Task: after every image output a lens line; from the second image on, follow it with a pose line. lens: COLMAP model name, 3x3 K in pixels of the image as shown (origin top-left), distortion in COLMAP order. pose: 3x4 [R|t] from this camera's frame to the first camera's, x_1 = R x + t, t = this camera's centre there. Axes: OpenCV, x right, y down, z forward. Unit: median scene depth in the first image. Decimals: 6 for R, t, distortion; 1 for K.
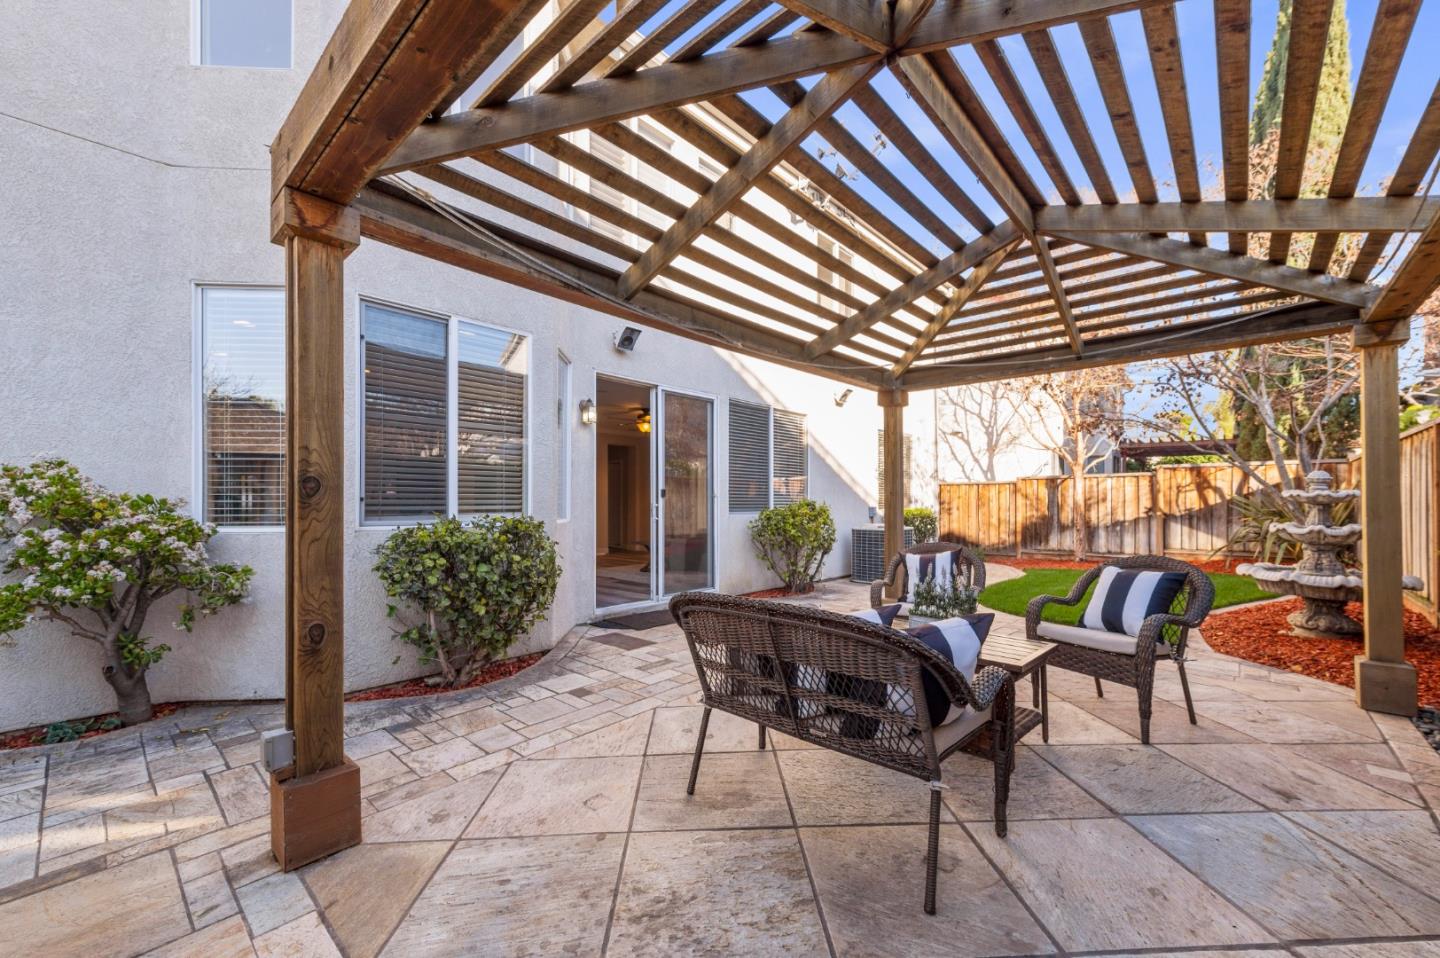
lens RADIAL K [[574.8, 0, 723.4], [0, 574.8, 498.5], [0, 0, 1]] dist [0.009171, 0.000160]
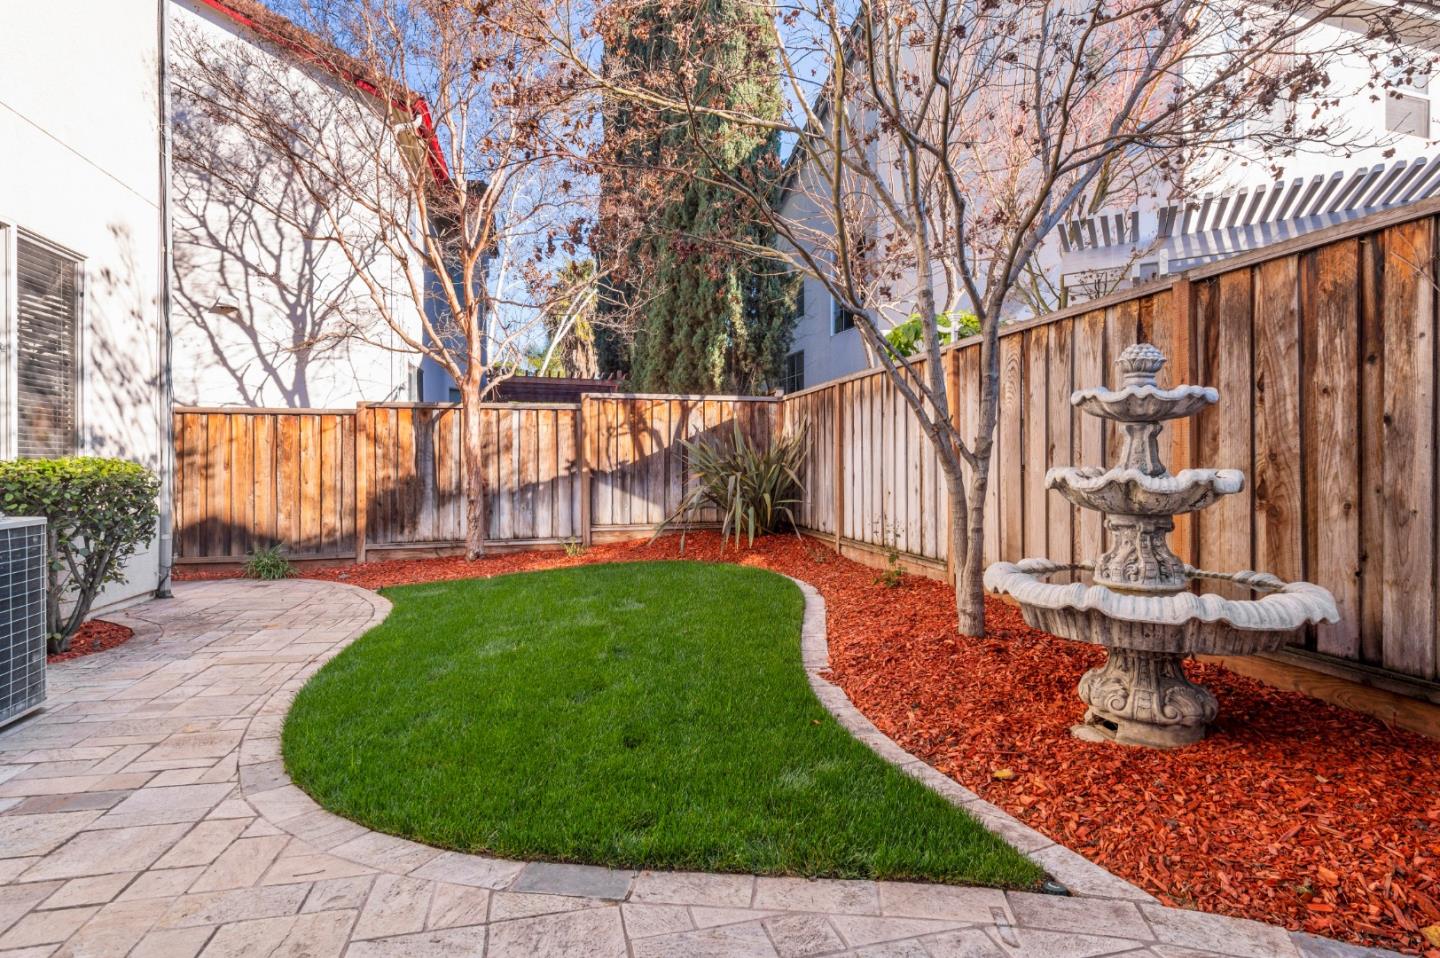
lens RADIAL K [[728.2, 0, 723.9], [0, 728.2, 467.7], [0, 0, 1]] dist [0.005538, -0.001011]
pose [[0.561705, -0.003186, 0.827331, 0.176004], [-0.002837, 0.999979, 0.005777, 0.017893], [-0.827333, -0.005593, 0.561684, 0.410598]]
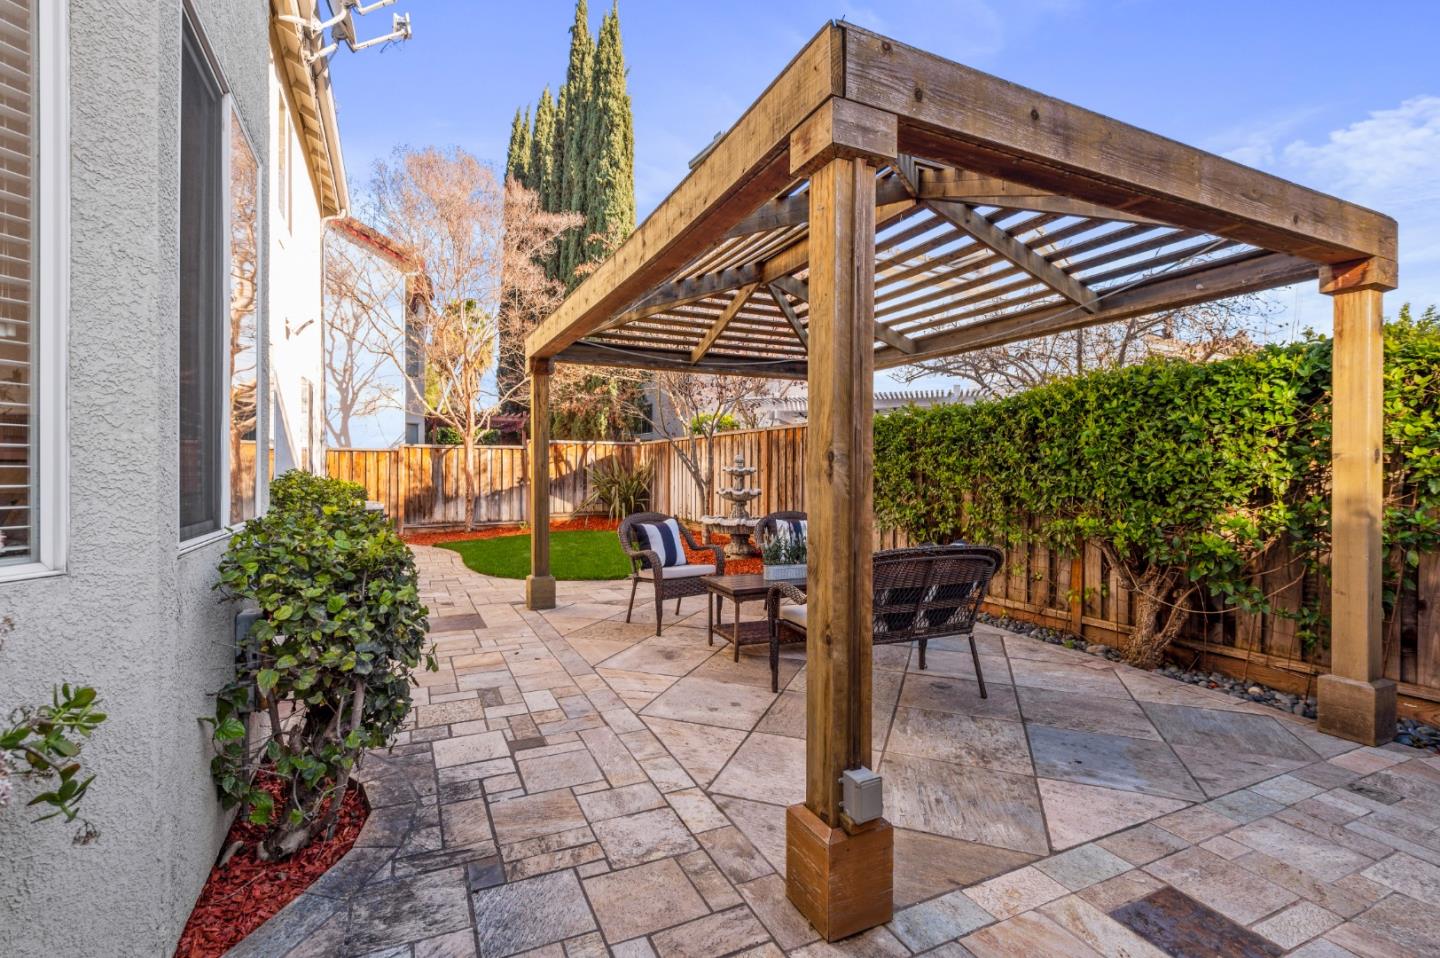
lens RADIAL K [[673.0, 0, 729.0], [0, 673.0, 475.0], [0, 0, 1]] dist [0.003631, 0.000113]
pose [[0.368970, -0.002669, 0.929438, -0.302551], [-0.010174, 0.999924, 0.006911, -0.002232], [-0.929386, -0.012006, 0.368915, 0.148270]]
